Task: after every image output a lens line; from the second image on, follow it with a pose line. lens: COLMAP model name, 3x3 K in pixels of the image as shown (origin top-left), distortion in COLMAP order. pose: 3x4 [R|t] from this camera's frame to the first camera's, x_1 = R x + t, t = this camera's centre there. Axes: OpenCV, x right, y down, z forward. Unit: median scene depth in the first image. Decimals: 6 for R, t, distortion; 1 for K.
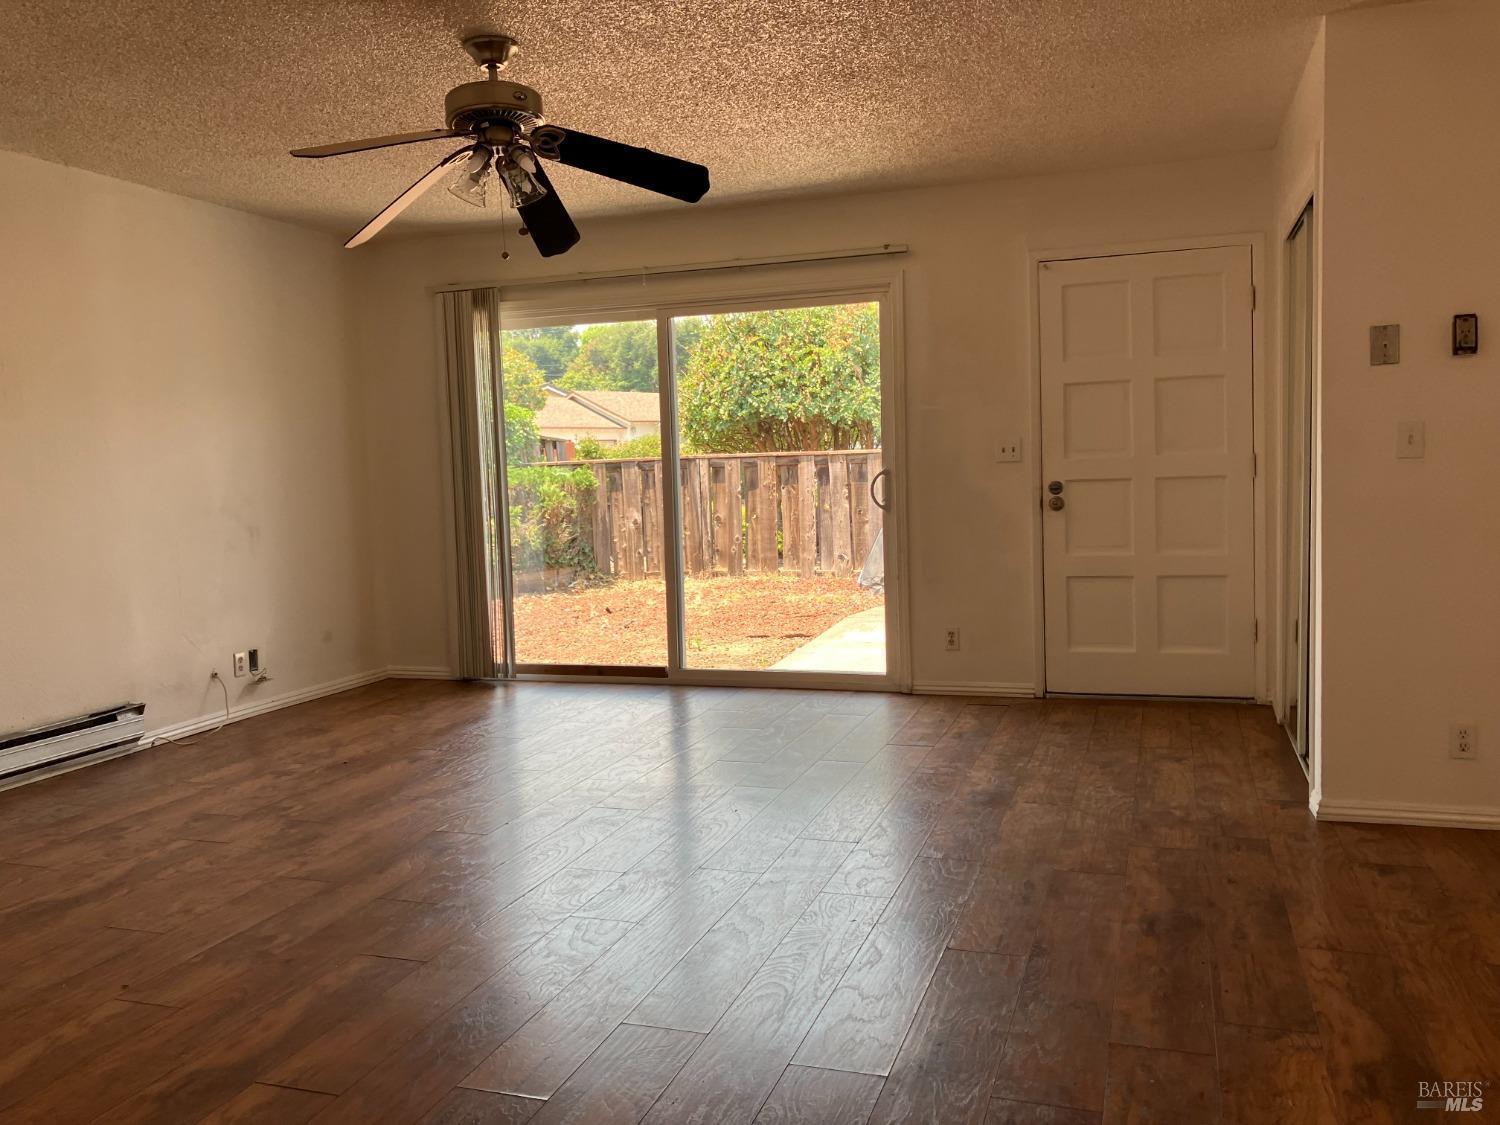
lens RADIAL K [[1232.2, 0, 742.9], [0, 1232.2, 553.3], [0, 0, 1]] dist [-0.005662, -0.008757]
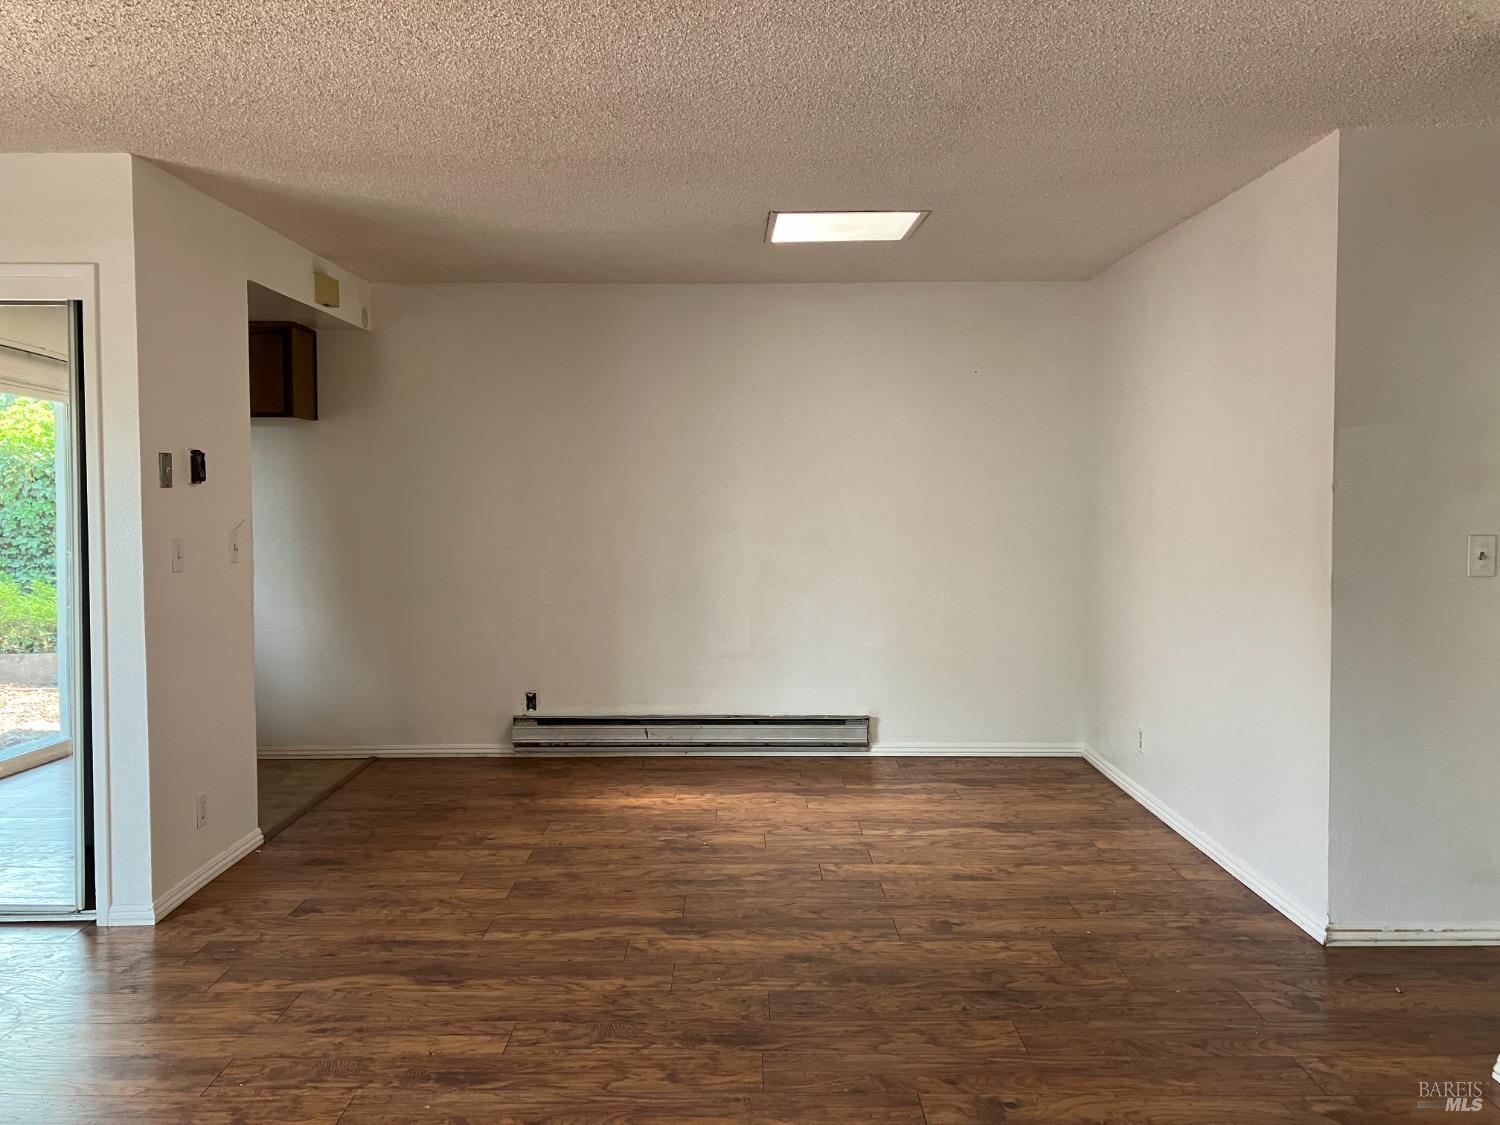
lens RADIAL K [[1232.2, 0, 742.9], [0, 1232.2, 553.3], [0, 0, 1]] dist [-0.005662, -0.008757]
pose [[-0.328833, -0.014908, 0.944270, -0.612181], [0.083557, 0.995495, 0.044815, -0.089434], [-0.940684, 0.093637, -0.326106, 0.782319]]
